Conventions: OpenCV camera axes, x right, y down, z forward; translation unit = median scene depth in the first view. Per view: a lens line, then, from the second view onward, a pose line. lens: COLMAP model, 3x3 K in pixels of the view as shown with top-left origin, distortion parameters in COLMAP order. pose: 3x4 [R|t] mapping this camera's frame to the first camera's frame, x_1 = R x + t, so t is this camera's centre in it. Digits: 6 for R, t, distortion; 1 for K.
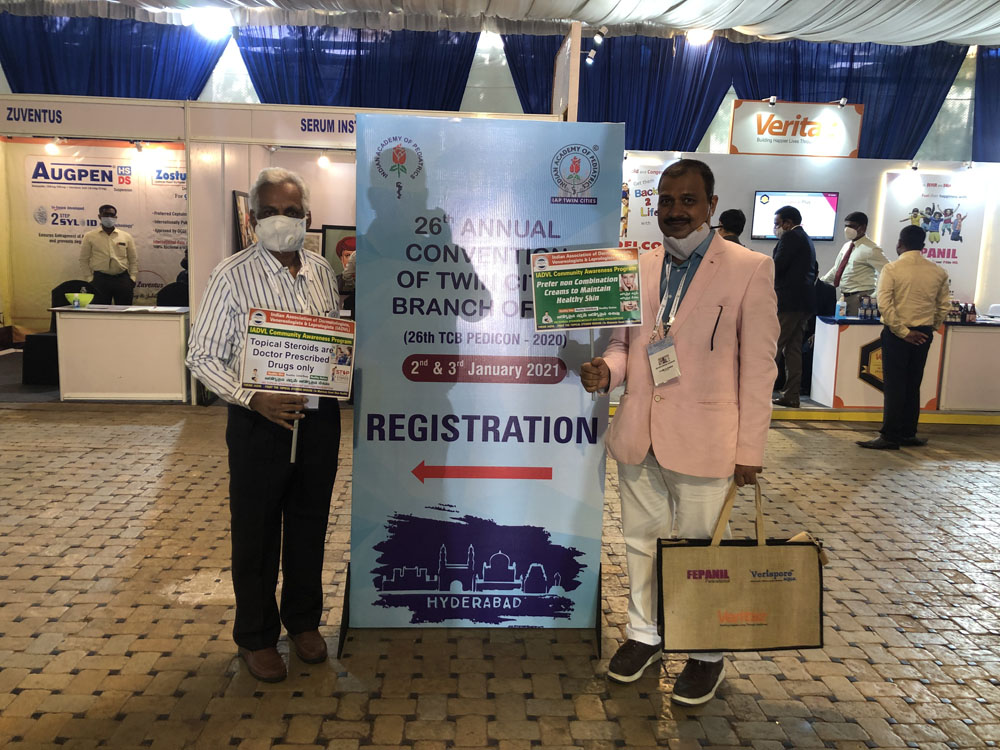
lens RADIAL K [[822.0, 0, 500.7], [0, 822.0, 361.3], [0, 0, 1]] dist [0.037365, -0.026771]
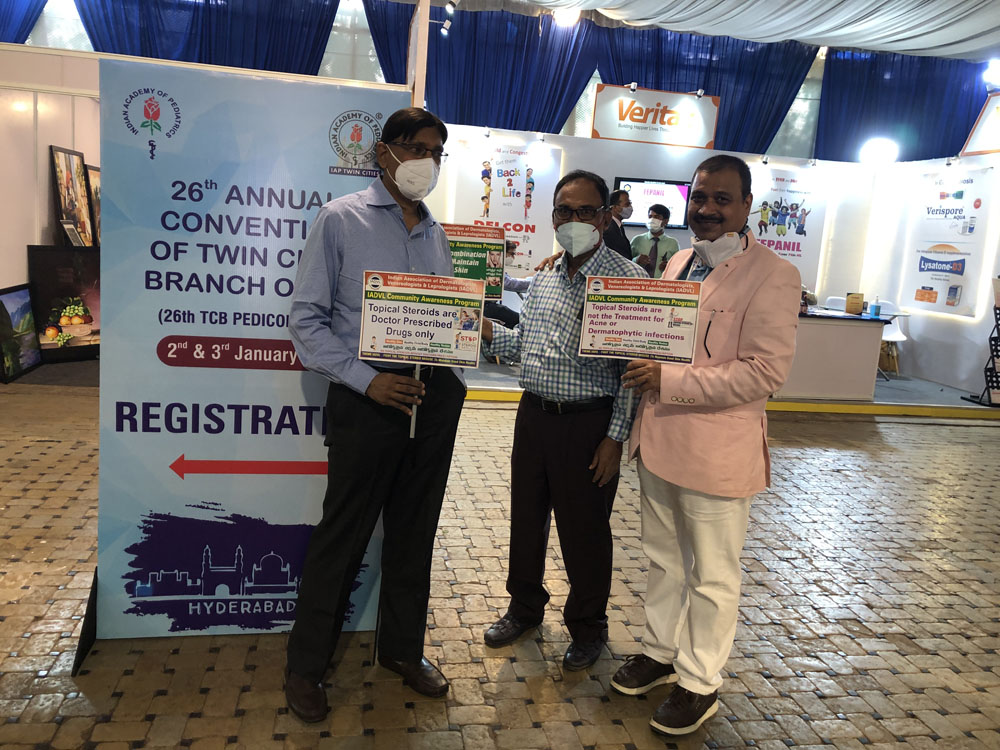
lens RADIAL K [[822.0, 0, 501.9], [0, 822.0, 365.7], [0, 0, 1]] dist [0.037365, -0.026771]
pose [[0.990089, 0.018623, 0.139202, 0.107357], [-0.023026, 0.999282, 0.030089, -0.009426], [-0.138542, -0.032996, 0.989807, 0.052218]]
